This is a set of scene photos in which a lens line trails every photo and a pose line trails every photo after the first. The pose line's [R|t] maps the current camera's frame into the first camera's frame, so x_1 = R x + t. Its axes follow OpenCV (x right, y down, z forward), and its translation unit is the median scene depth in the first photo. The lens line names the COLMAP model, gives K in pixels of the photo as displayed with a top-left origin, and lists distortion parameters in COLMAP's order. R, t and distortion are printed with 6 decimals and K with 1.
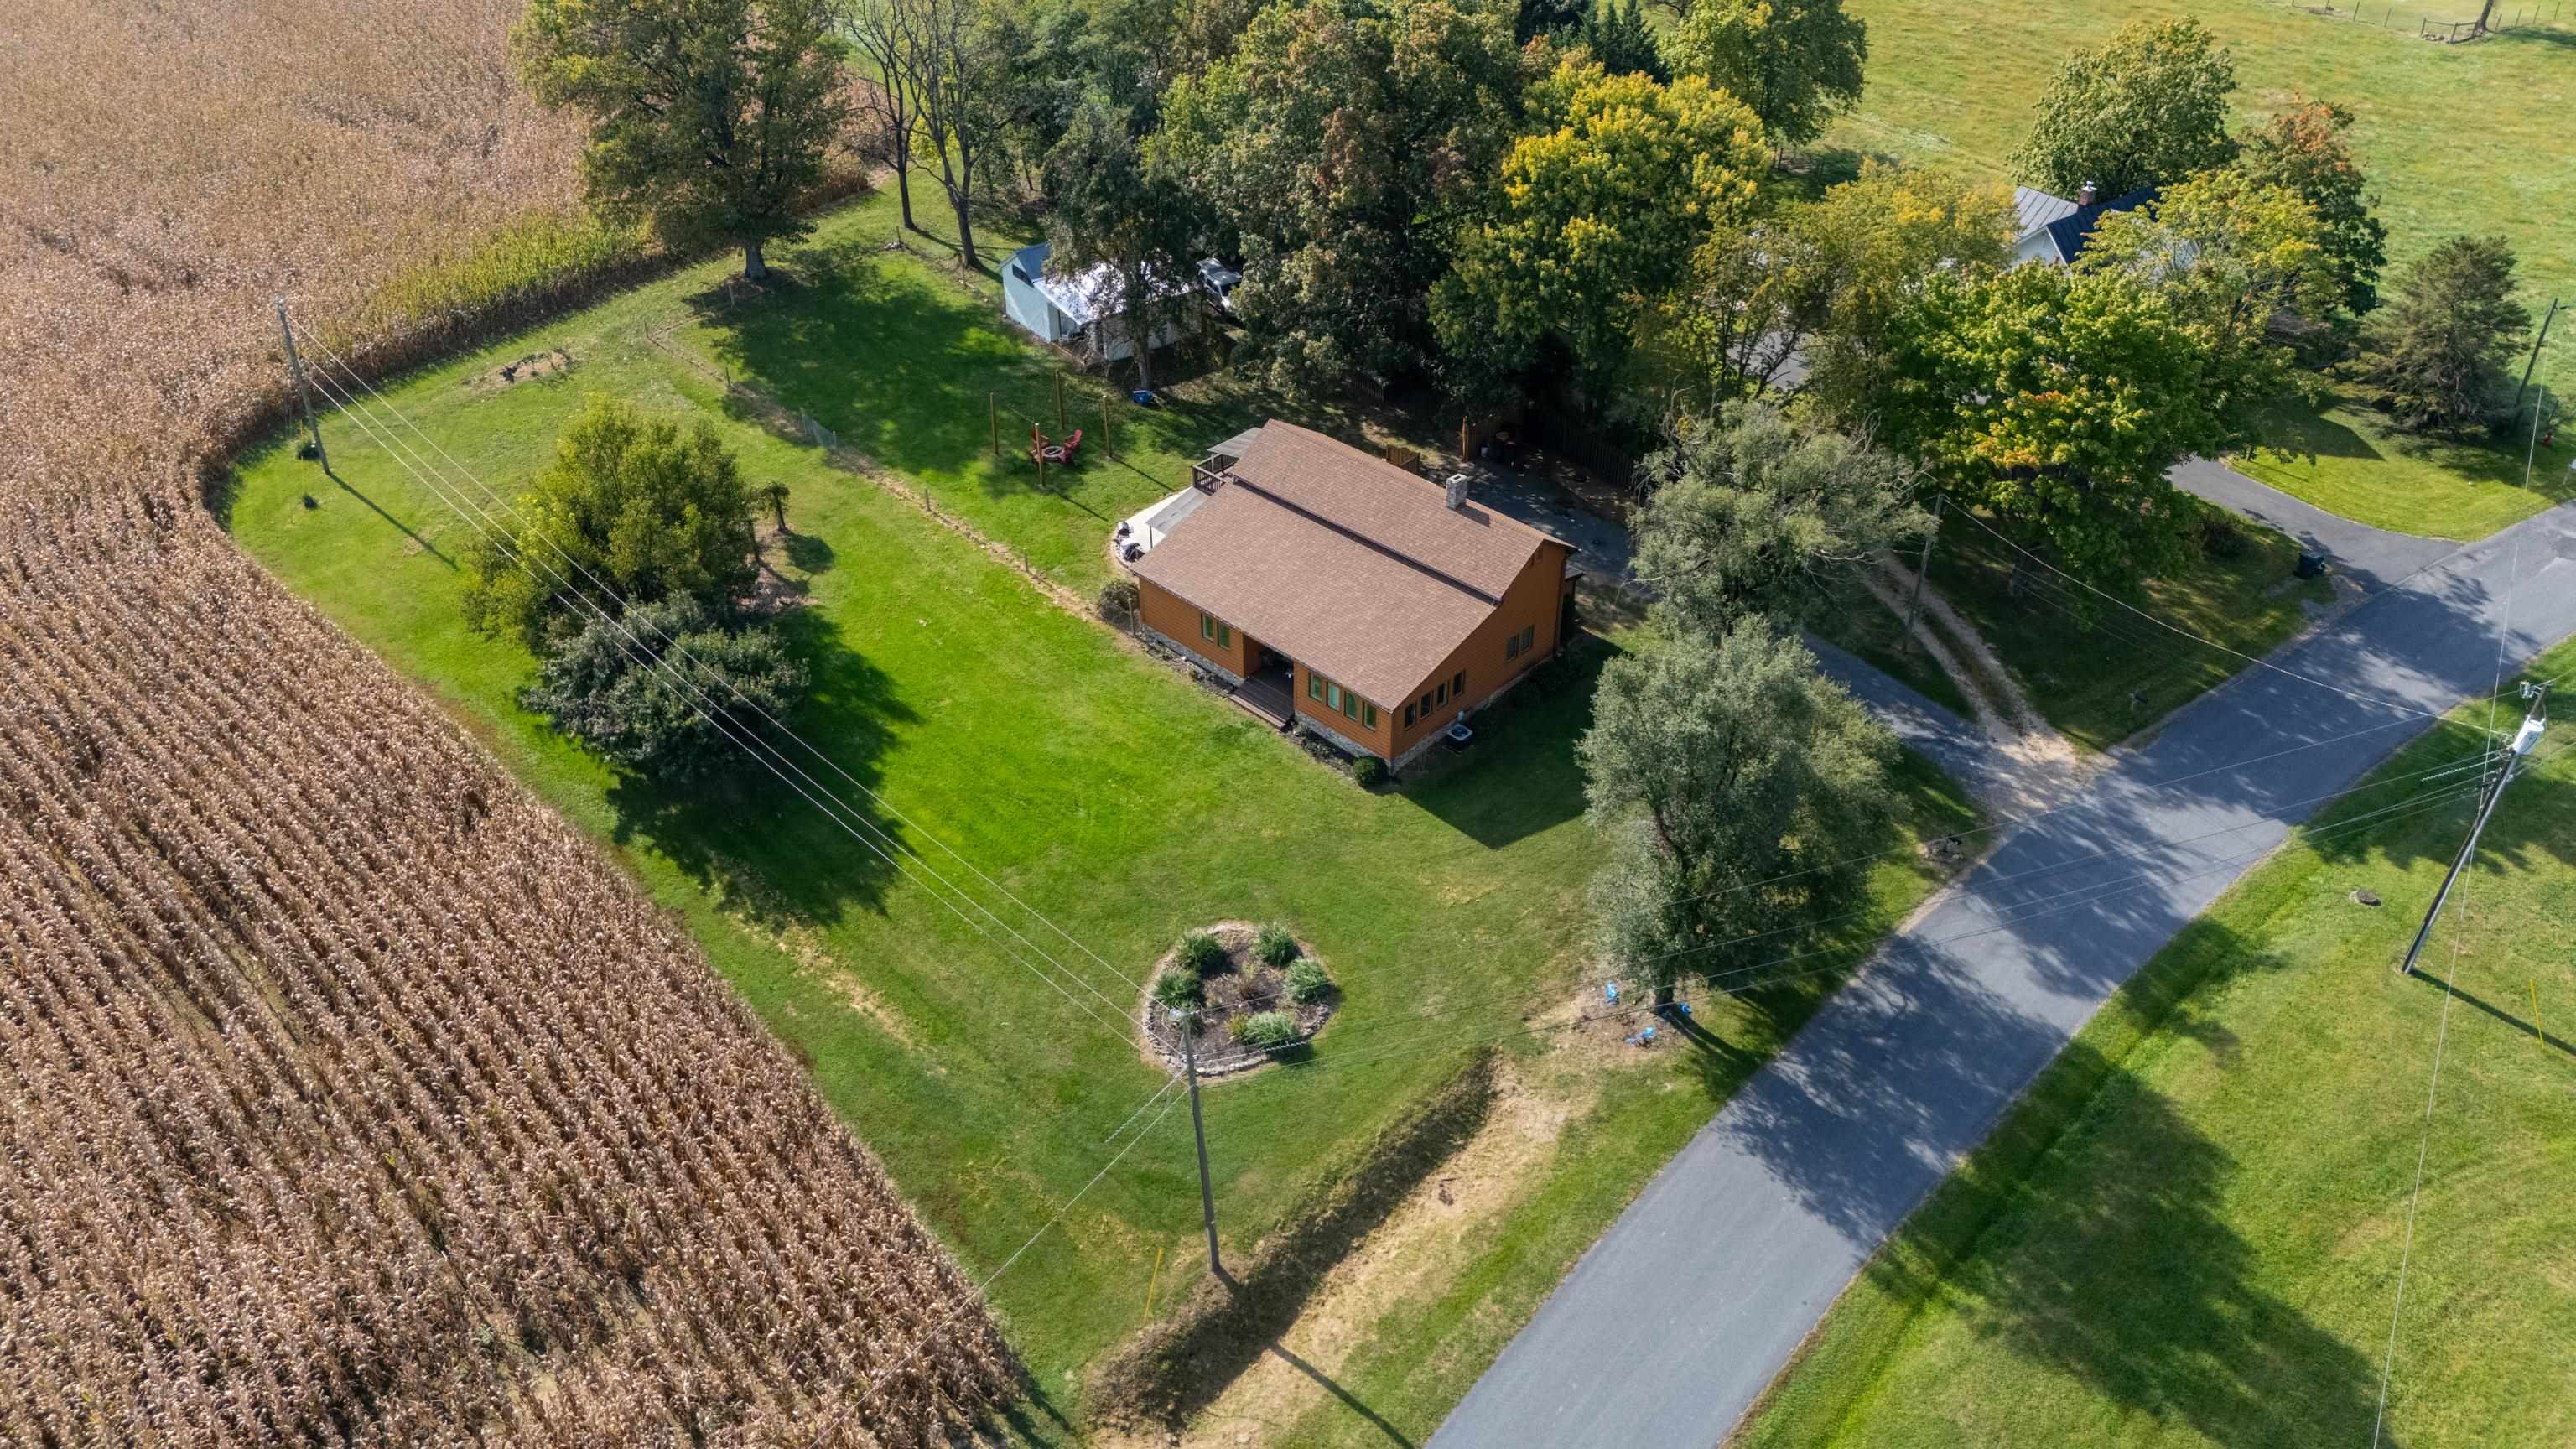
lens RADIAL K [[1887.6, 0, 1292.2], [0, 1887.6, 729.0], [0, 0, 1]] dist [0.088787, -0.094202]
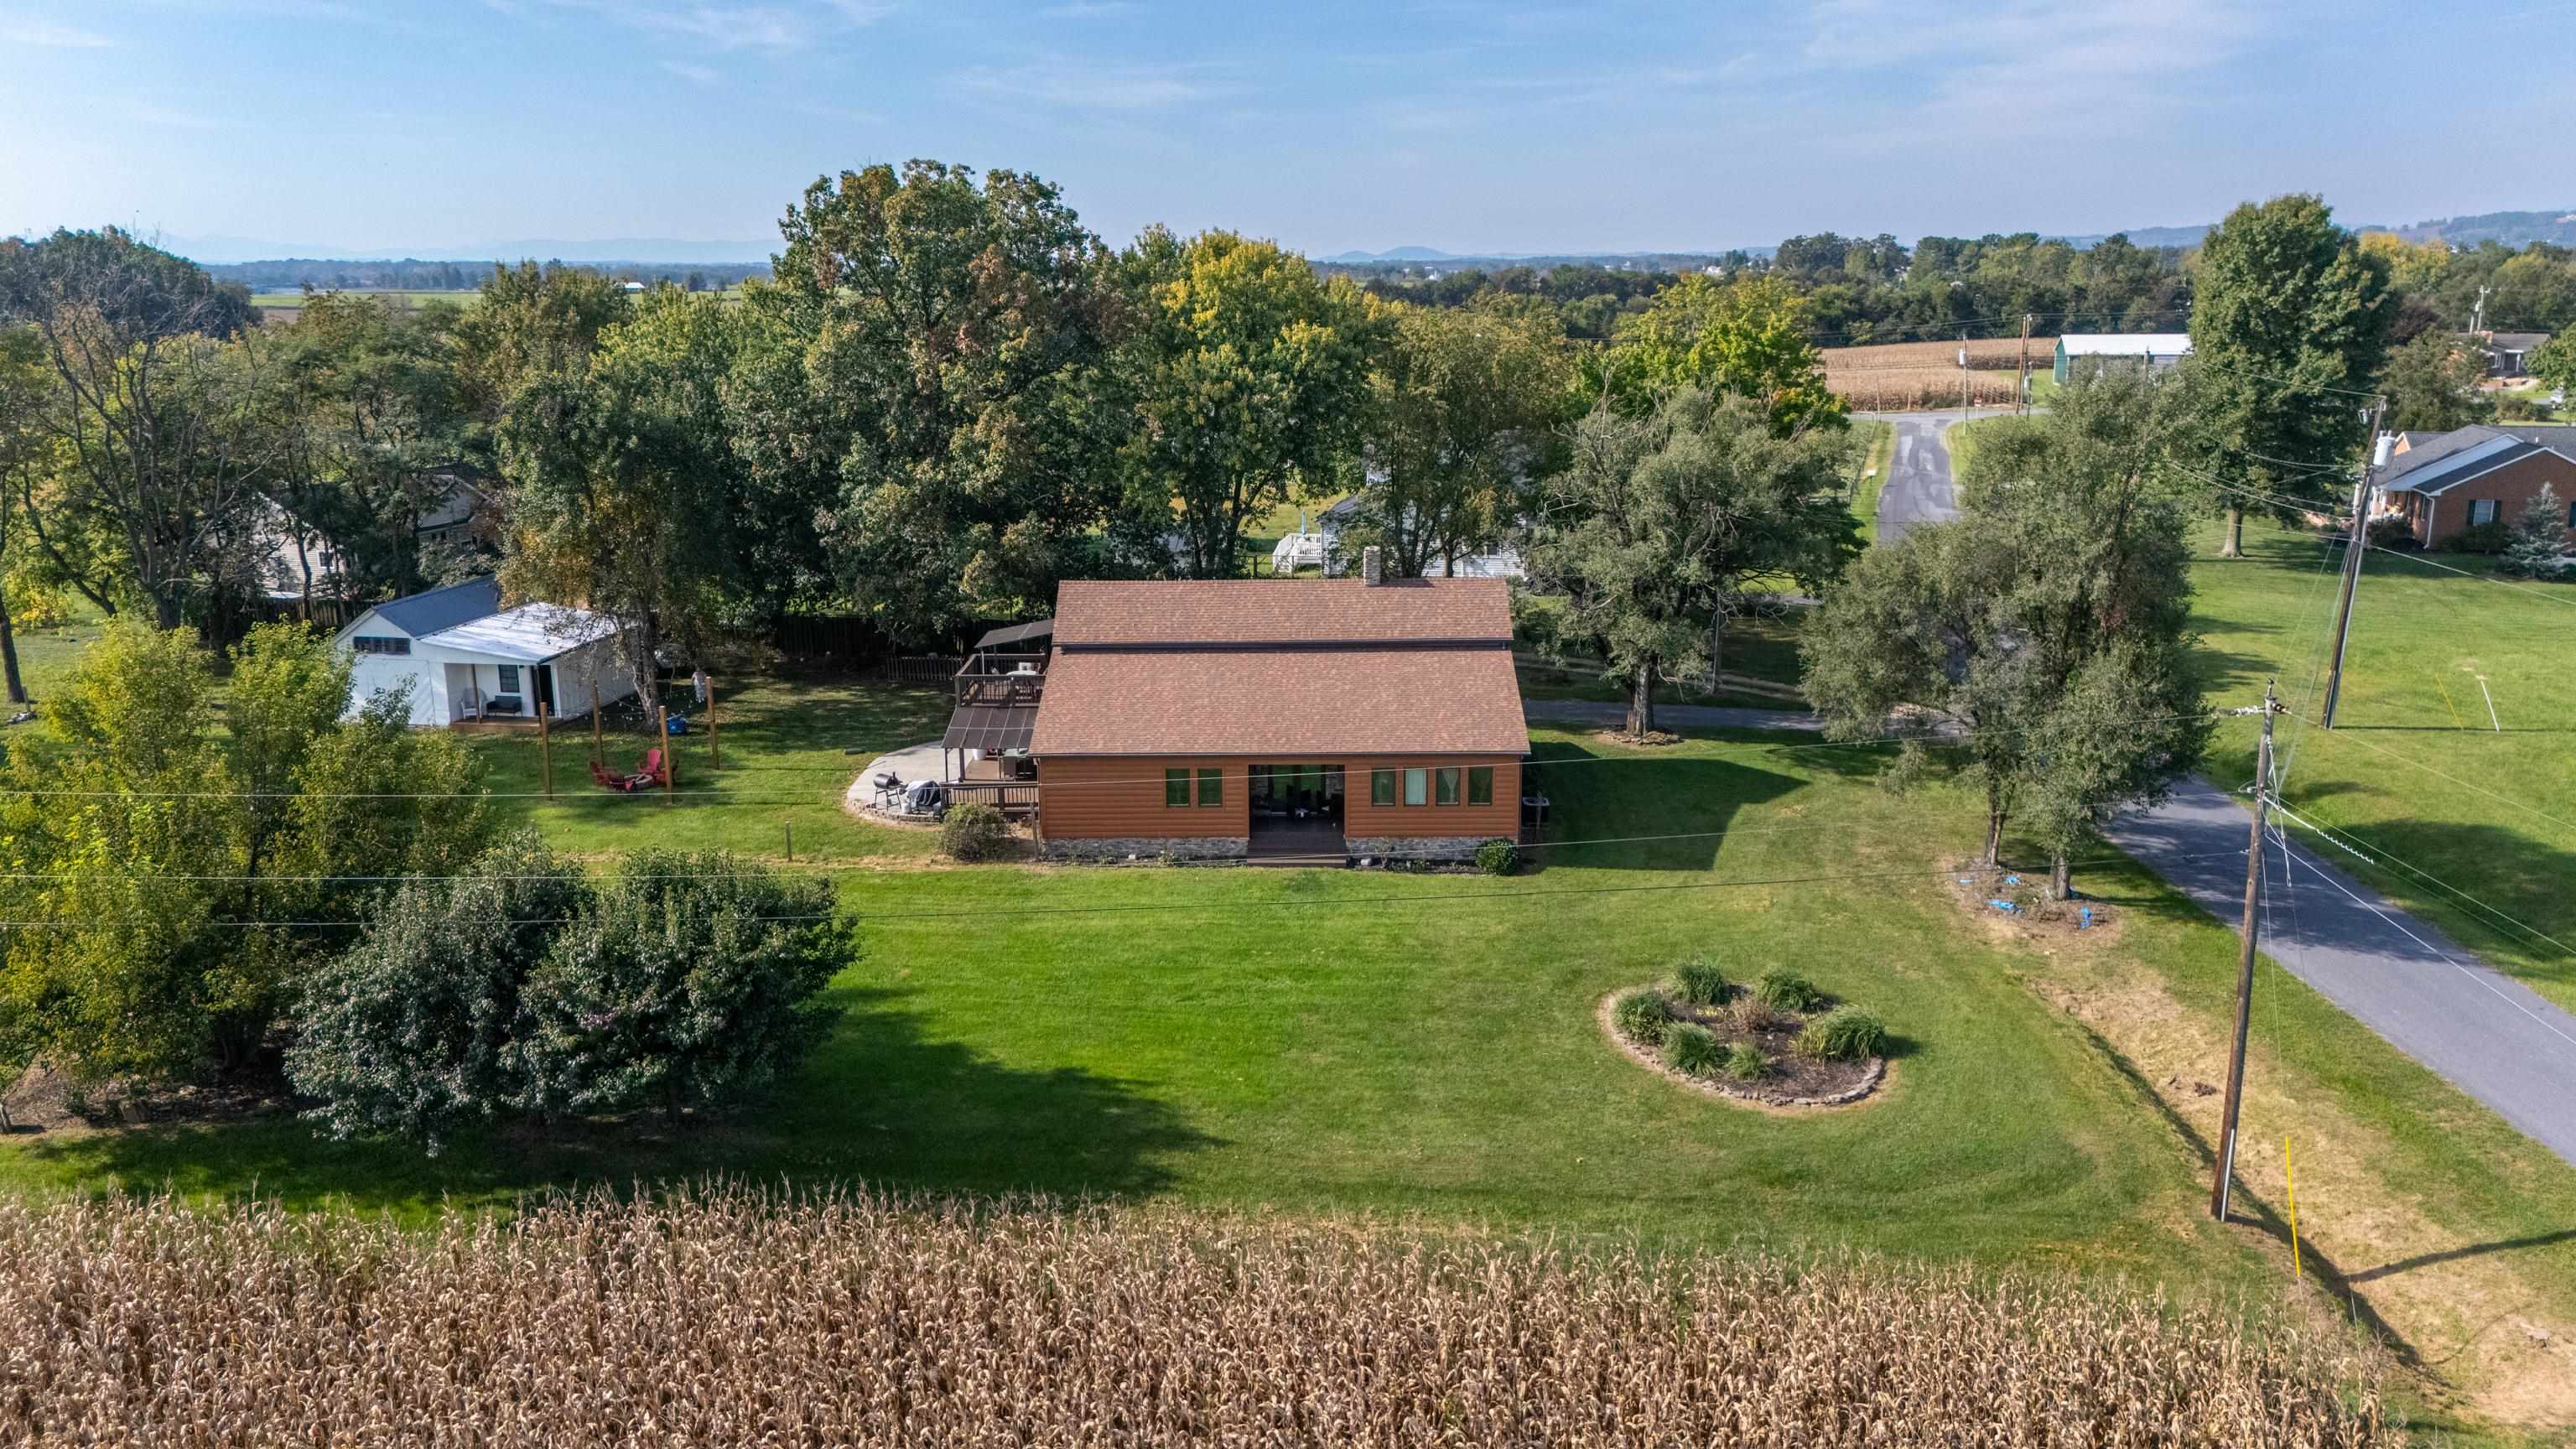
lens RADIAL K [[1890.9, 0, 1282.1], [0, 1890.9, 731.2], [0, 0, 1]] dist [0.089856, -0.102111]
pose [[0.724710, -0.163967, 0.669260, -0.554920], [0.413296, 0.880601, -0.231794, 0.124522], [-0.551345, 0.444586, 0.705948, 0.507680]]
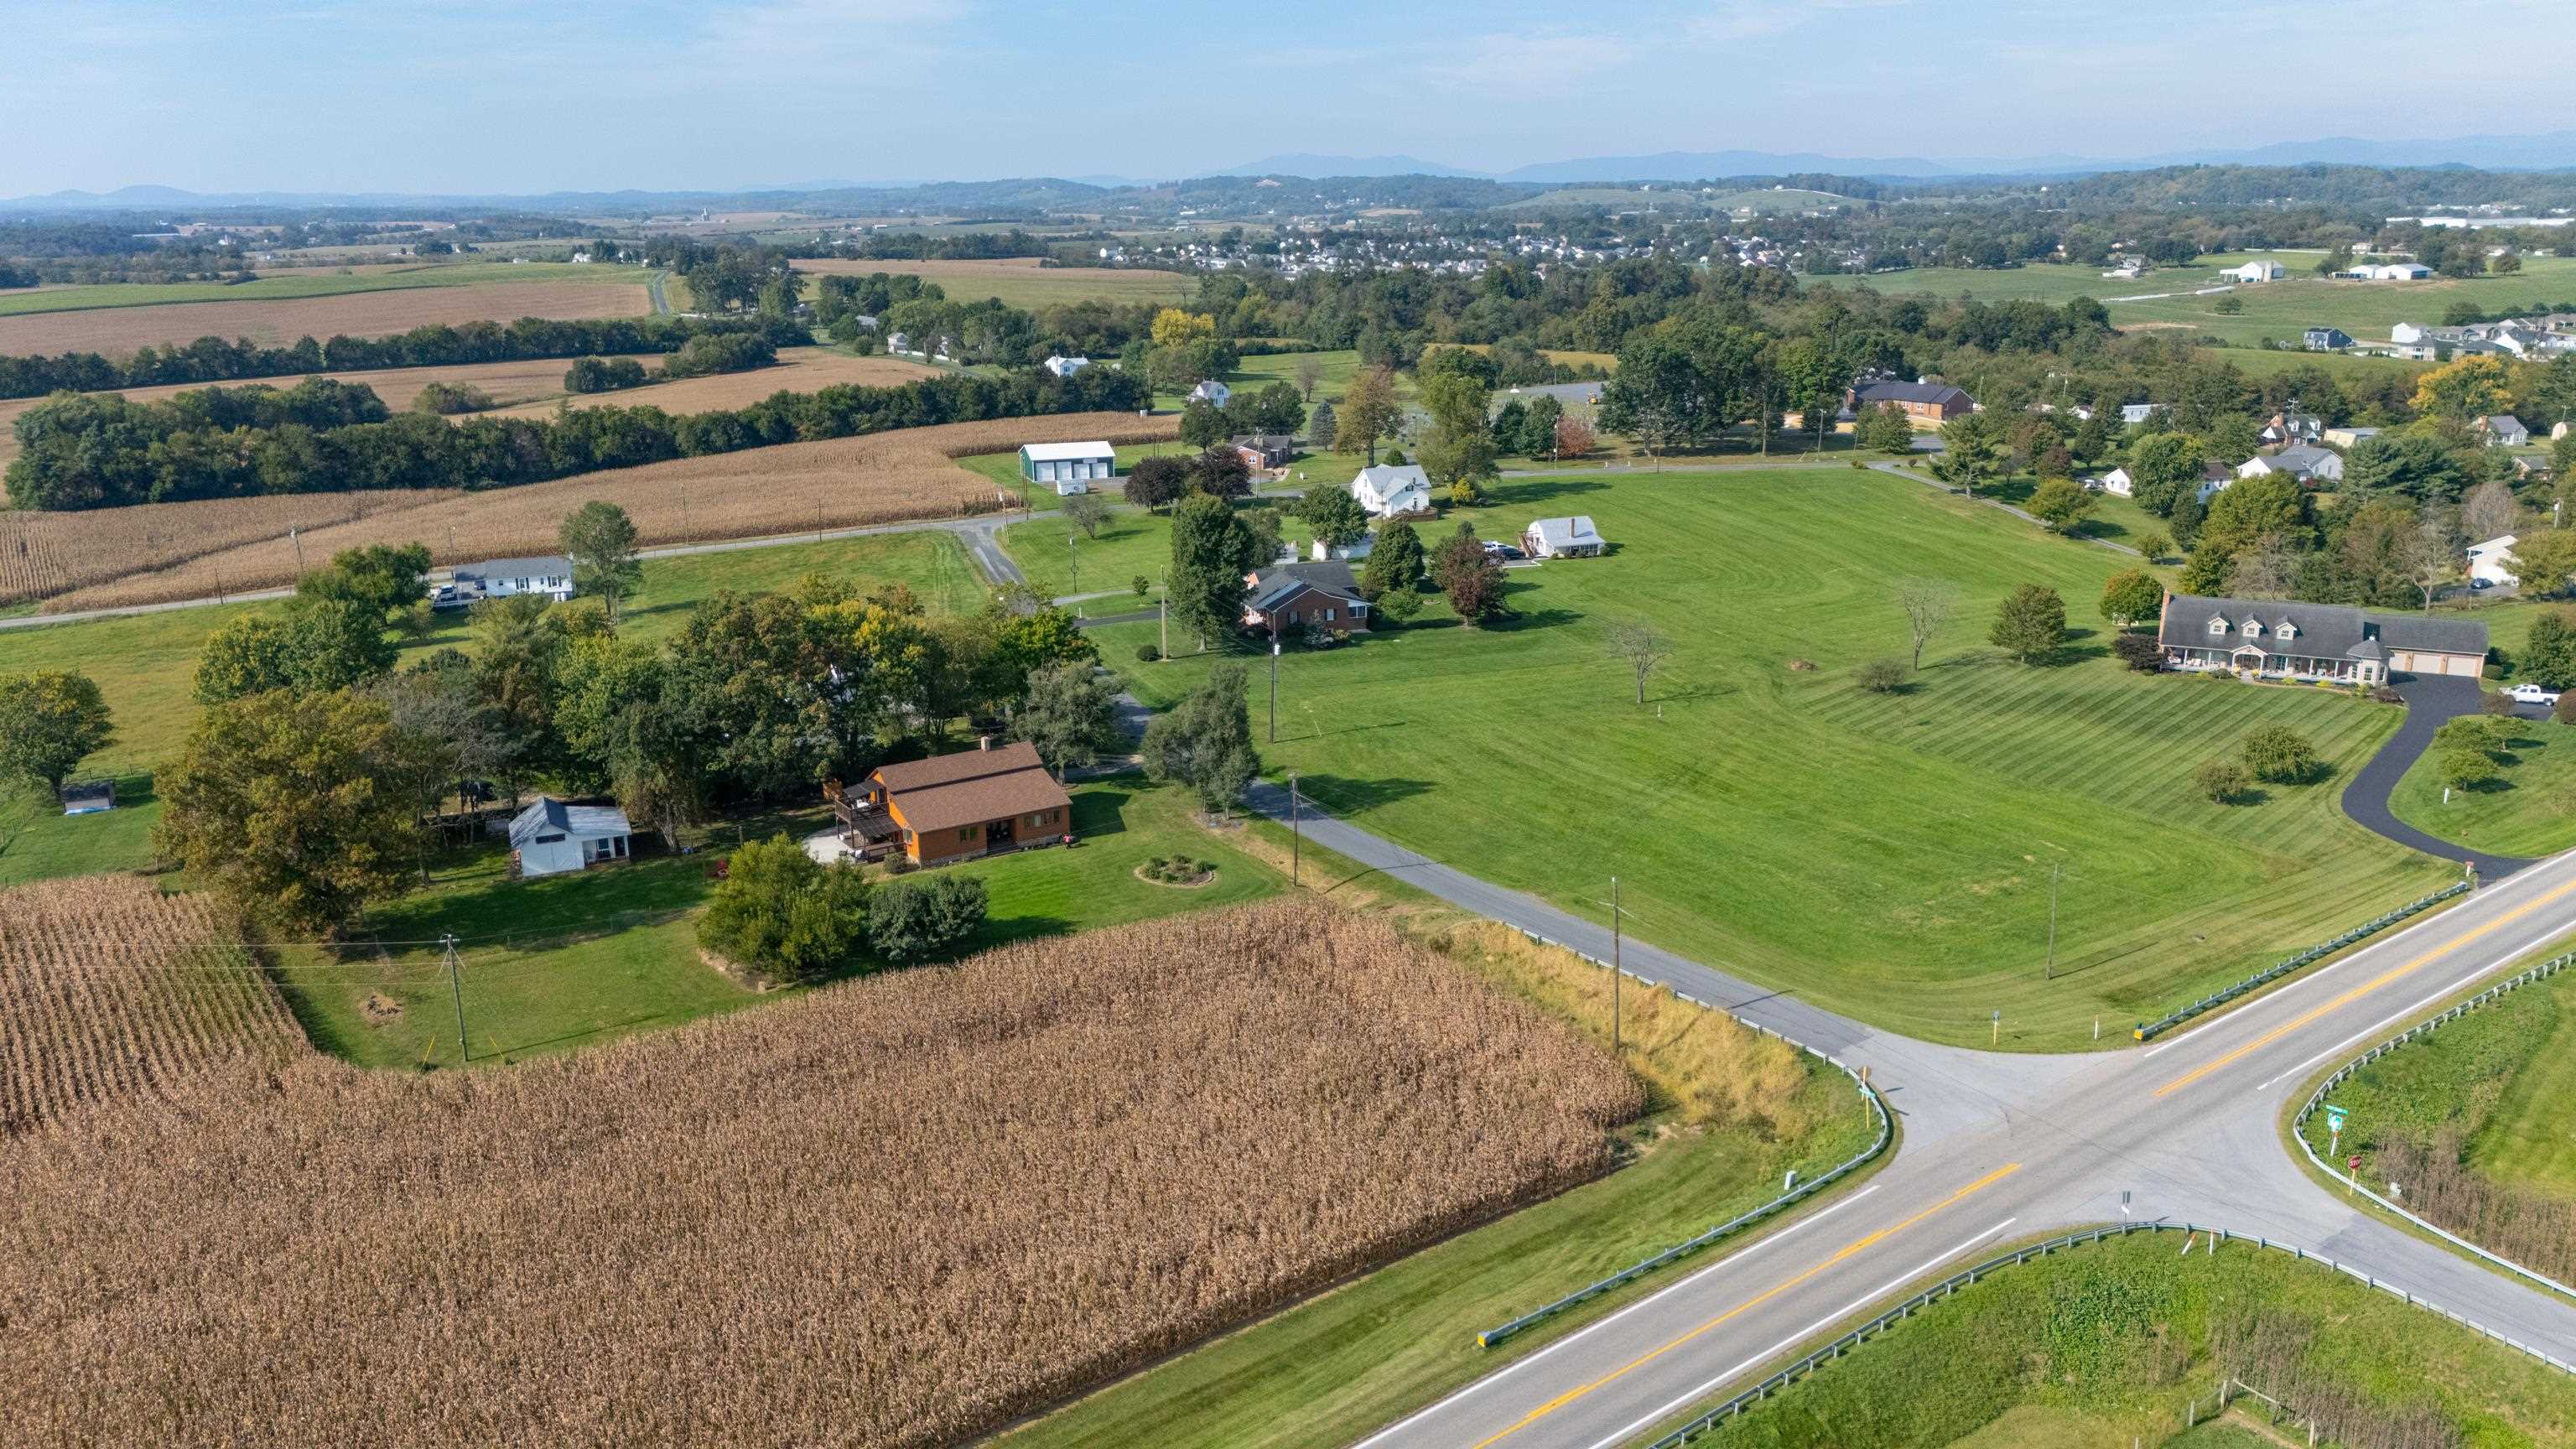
lens RADIAL K [[1887.6, 0, 1292.2], [0, 1887.6, 729.0], [0, 0, 1]] dist [0.088787, -0.094202]
pose [[0.221004, -0.258976, 0.940260, -2.153830], [0.587884, 0.804631, 0.083439, -0.123297], [-0.778171, 0.534323, 0.330075, -0.060624]]
